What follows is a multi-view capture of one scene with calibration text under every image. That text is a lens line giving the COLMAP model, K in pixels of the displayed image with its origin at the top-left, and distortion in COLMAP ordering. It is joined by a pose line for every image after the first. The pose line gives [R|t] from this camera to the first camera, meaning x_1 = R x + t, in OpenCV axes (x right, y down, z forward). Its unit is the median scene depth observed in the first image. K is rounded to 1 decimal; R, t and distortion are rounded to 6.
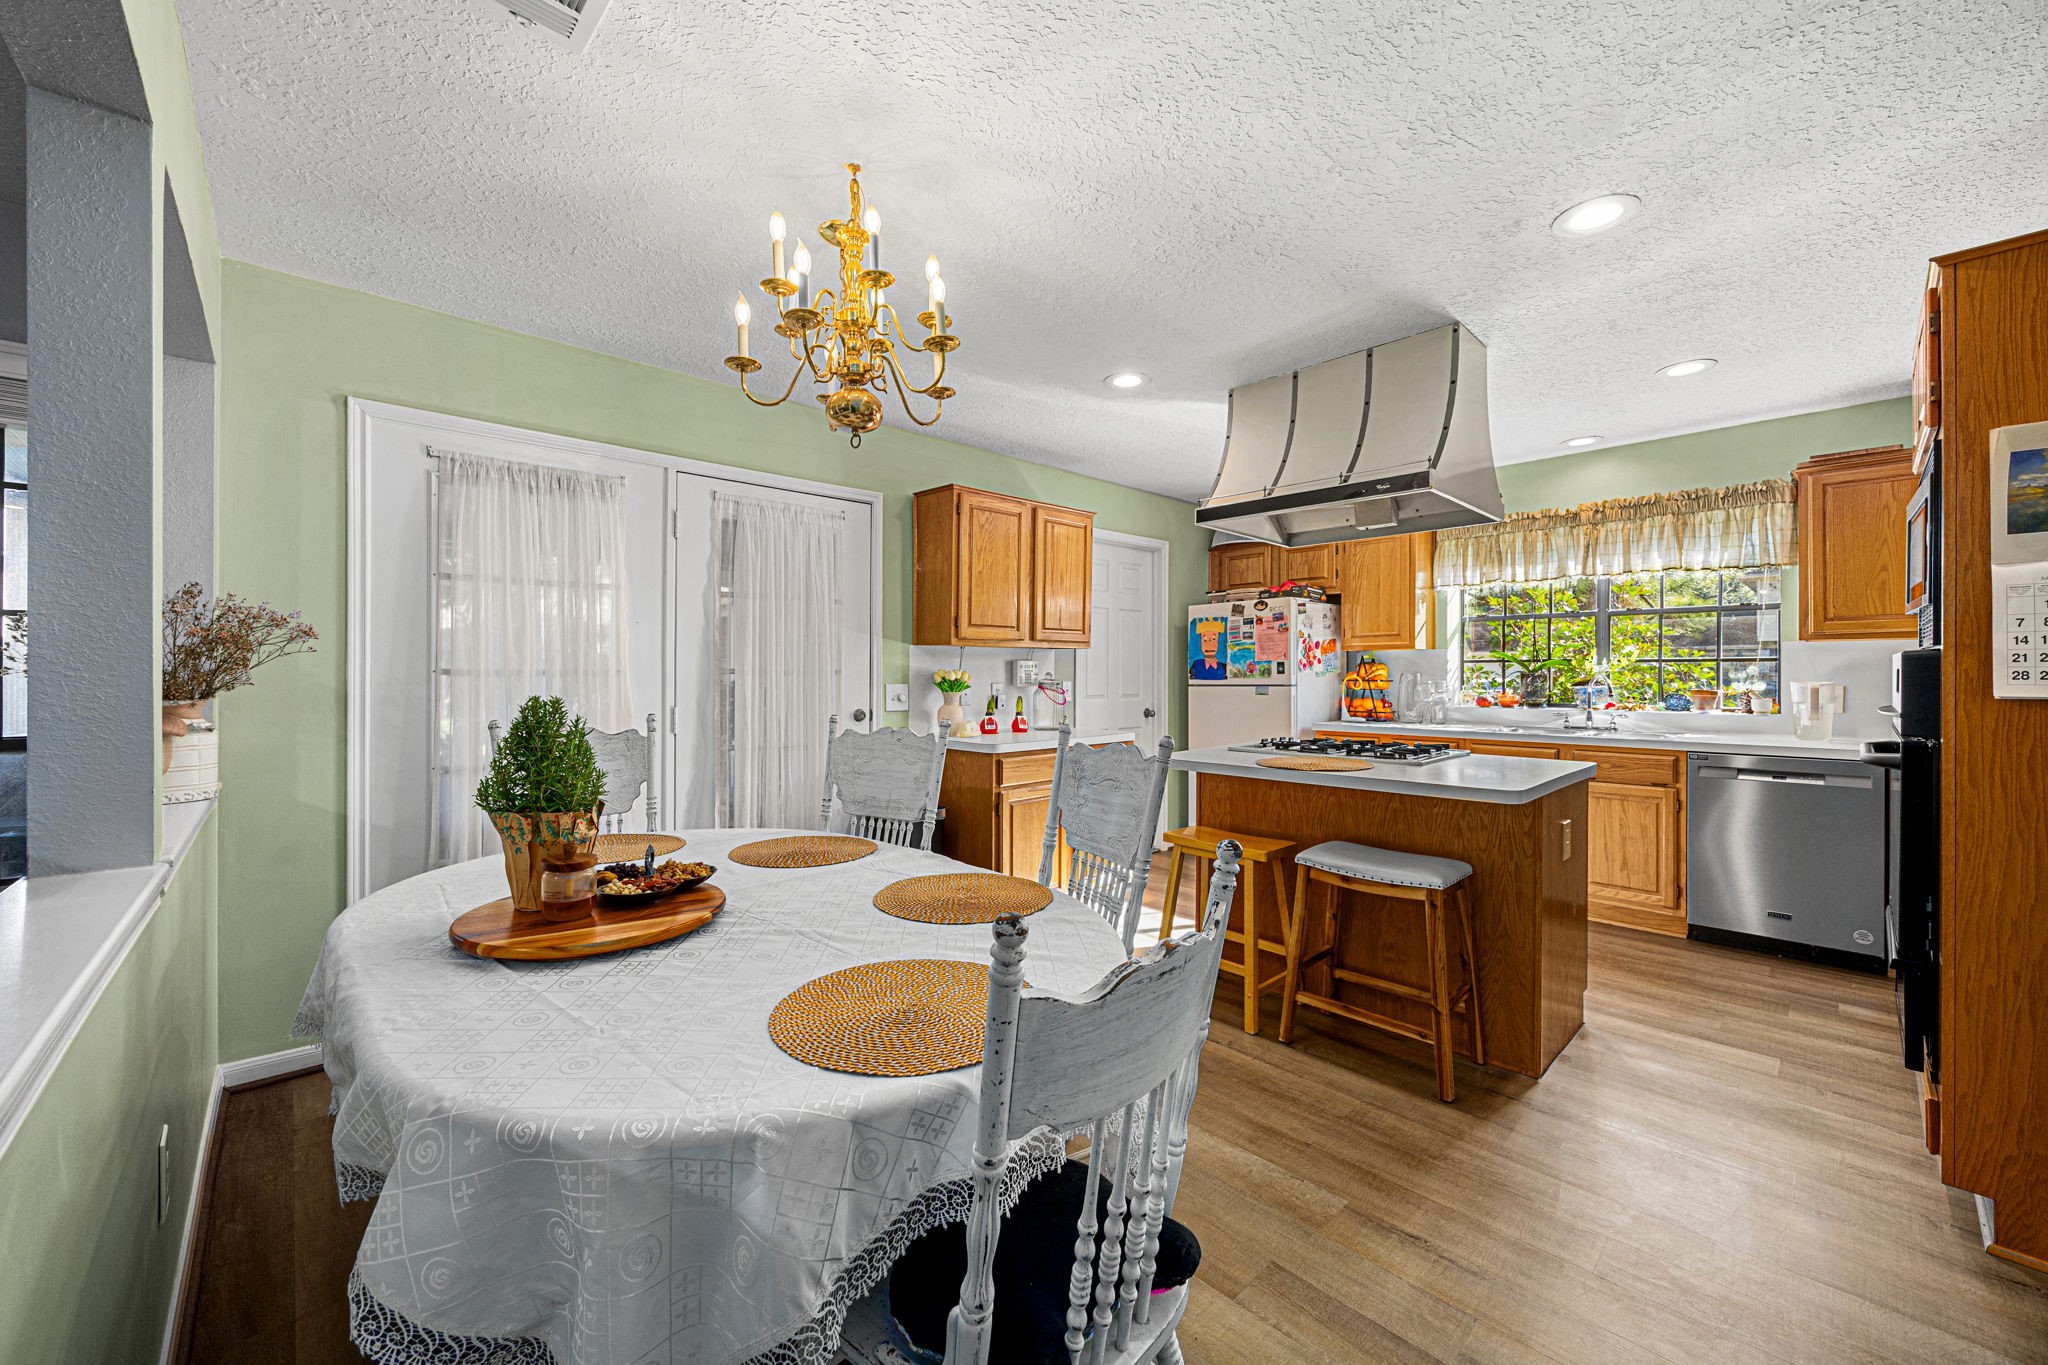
lens RADIAL K [[781.9, 0, 1021.6], [0, 781.9, 673.1], [0, 0, 1]] dist [-0.001495, 0.000200]
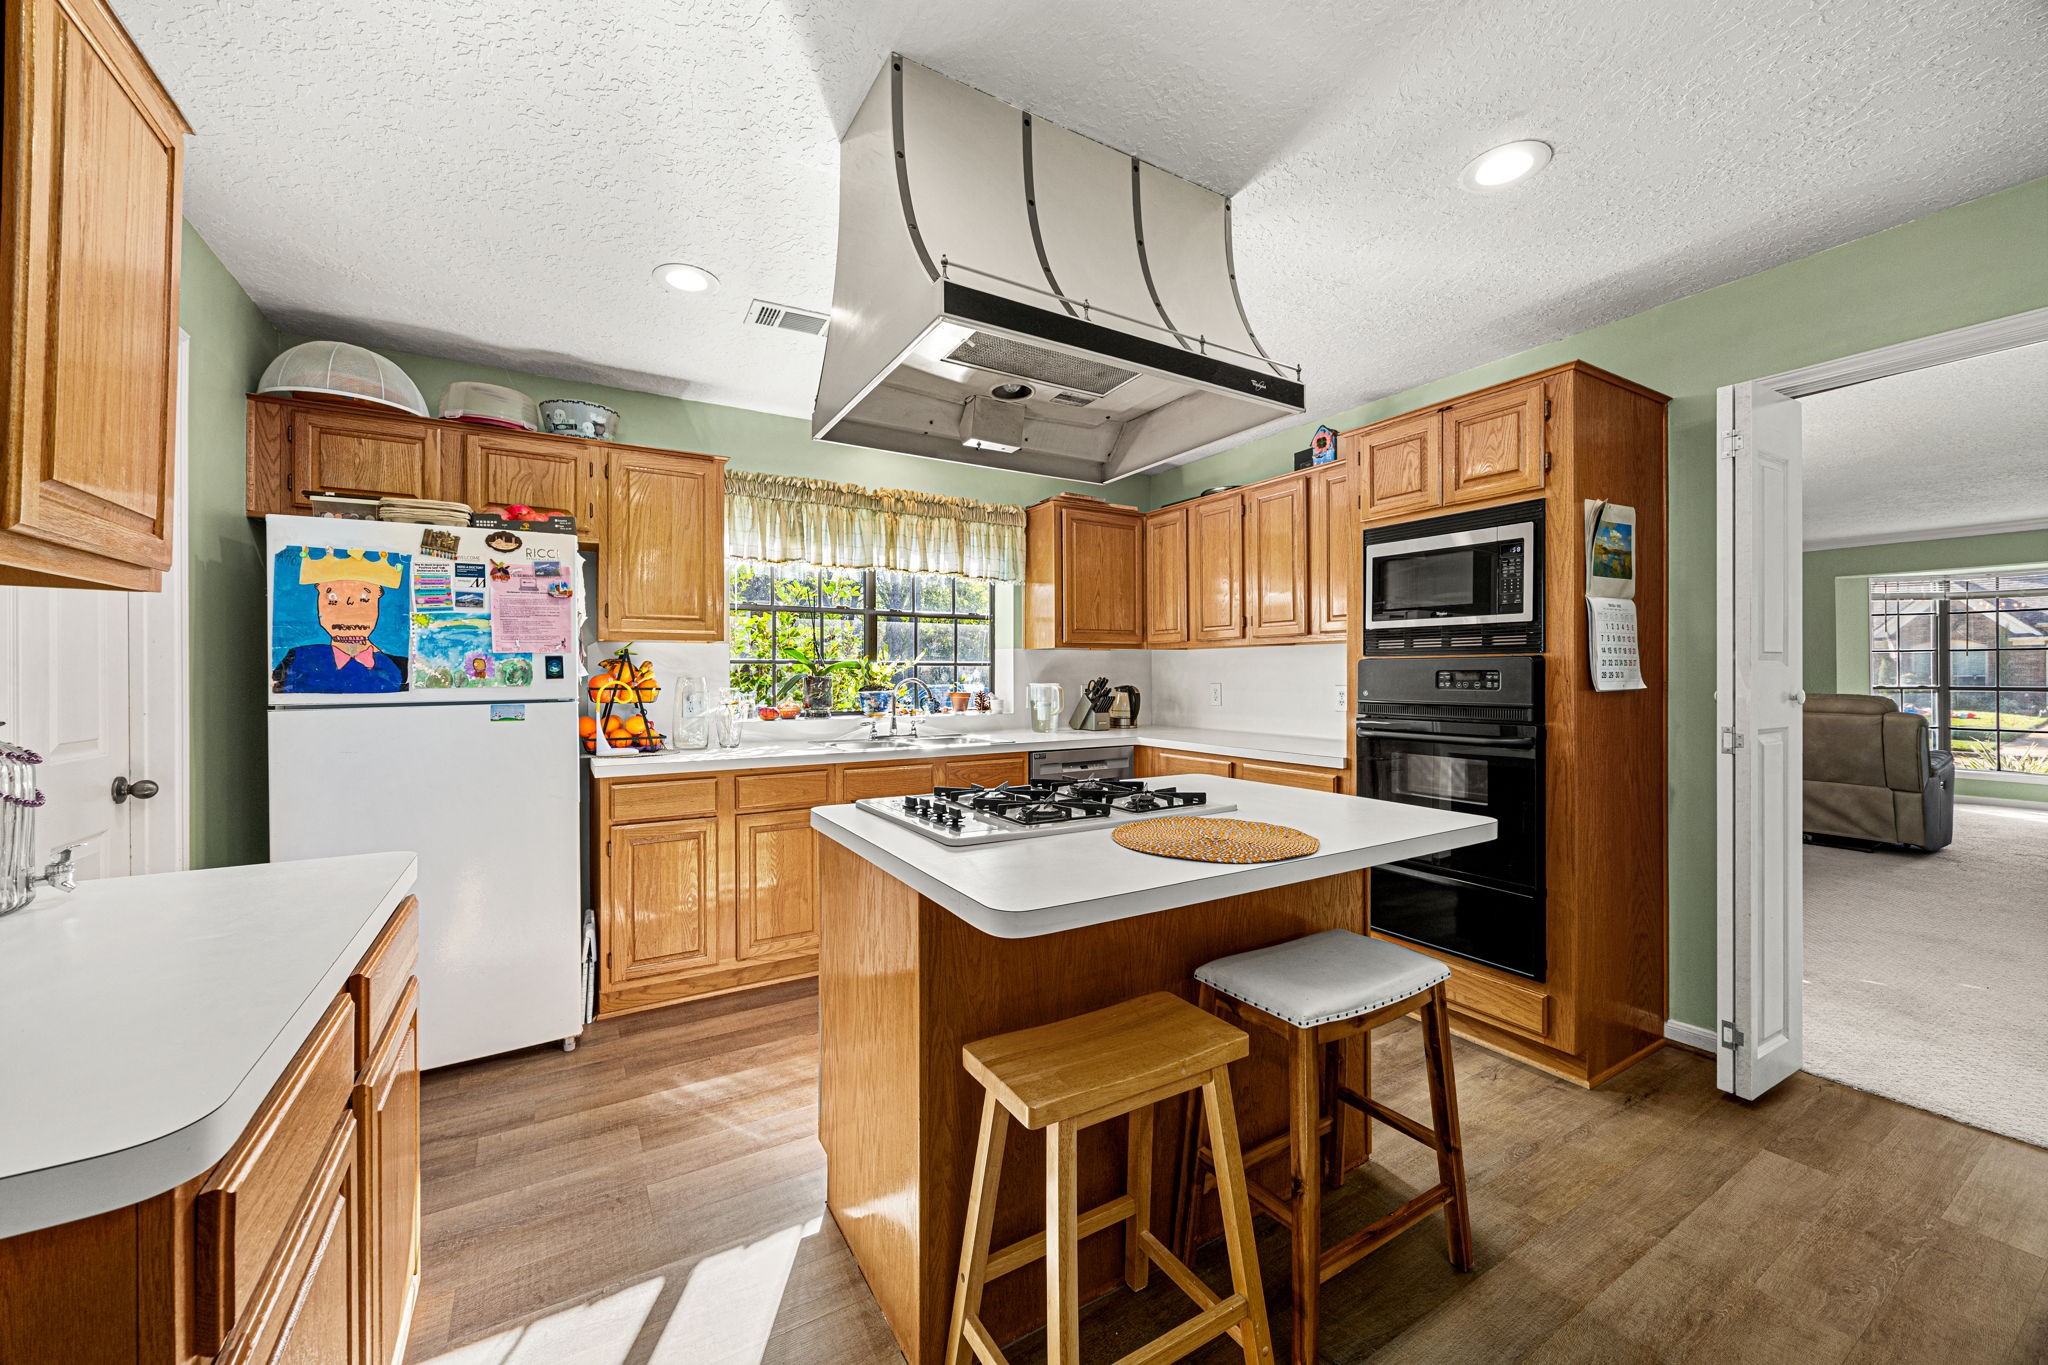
lens RADIAL K [[781.9, 0, 1027.4], [0, 781.9, 675.9], [0, 0, 1]] dist [-0.001495, 0.000200]
pose [[0.211912, -0.000732, 0.977289, -0.137215], [0.002545, 0.999997, 0.000197, -0.000245], [-0.977286, 0.002445, 0.211913, 0.700938]]
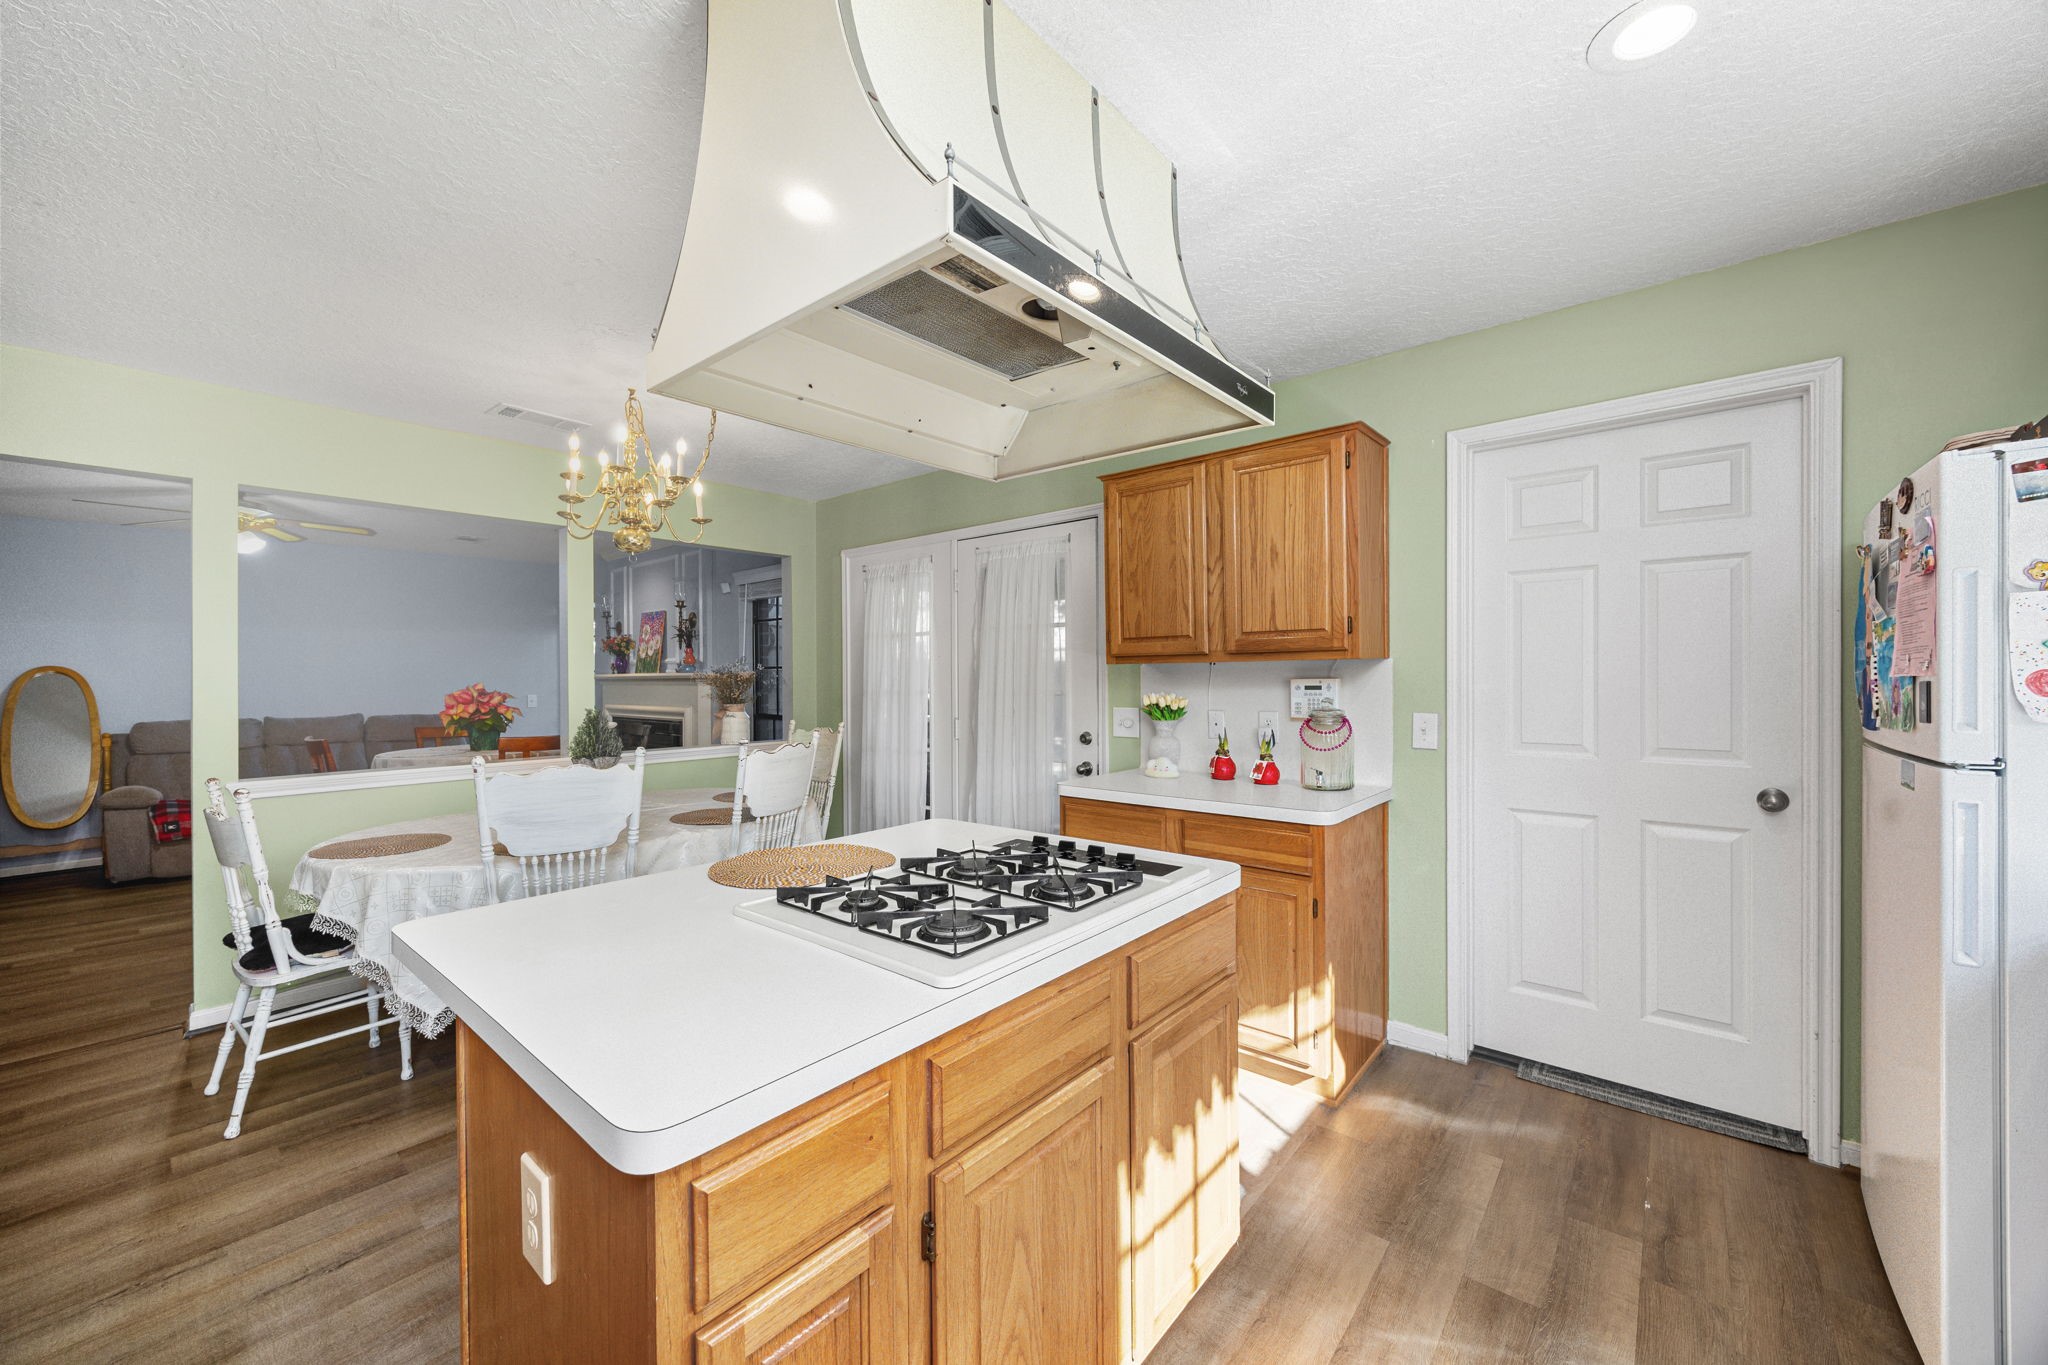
lens RADIAL K [[781.9, 0, 1025.4], [0, 781.9, 677.6], [0, 0, 1]] dist [-0.001495, 0.000200]
pose [[0.113684, 0.001703, -0.993515, 0.705680], [0.008168, 0.999963, 0.002648, -0.023440], [0.993483, -0.008416, 0.113666, 0.766078]]
